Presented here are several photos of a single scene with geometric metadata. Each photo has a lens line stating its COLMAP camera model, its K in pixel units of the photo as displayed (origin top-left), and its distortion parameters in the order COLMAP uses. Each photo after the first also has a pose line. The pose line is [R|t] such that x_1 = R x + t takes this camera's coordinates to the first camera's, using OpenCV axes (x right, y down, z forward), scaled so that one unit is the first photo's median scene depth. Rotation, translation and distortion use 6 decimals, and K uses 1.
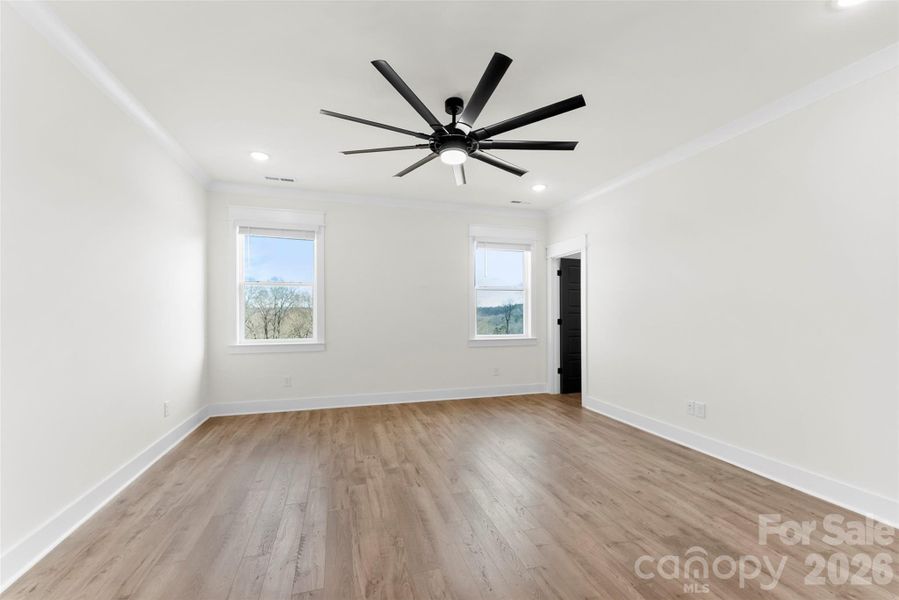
lens RADIAL K [[357.1, 0, 462.3], [0, 357.1, 305.8], [0, 0, 1]] dist [0.001687, -0.000010]
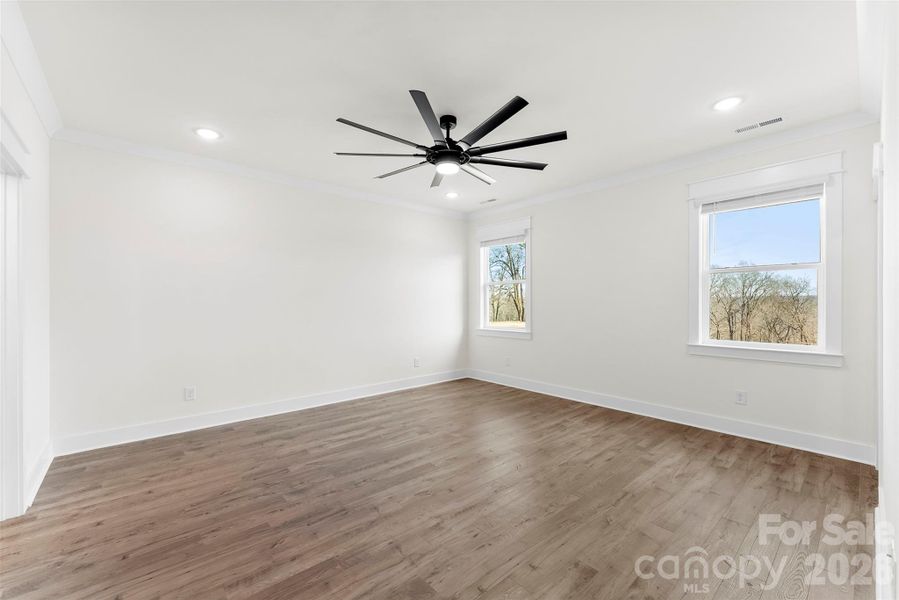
lens RADIAL K [[369.5, 0, 452.9], [0, 369.5, 299.4], [0, 0, 1]] dist [-0.000251, -0.000065]
pose [[0.418376, -0.007598, -0.908242, 0.627127], [0.018168, 0.999835, 0.000005, -0.005064], [0.908092, -0.016503, 0.418445, 0.322178]]
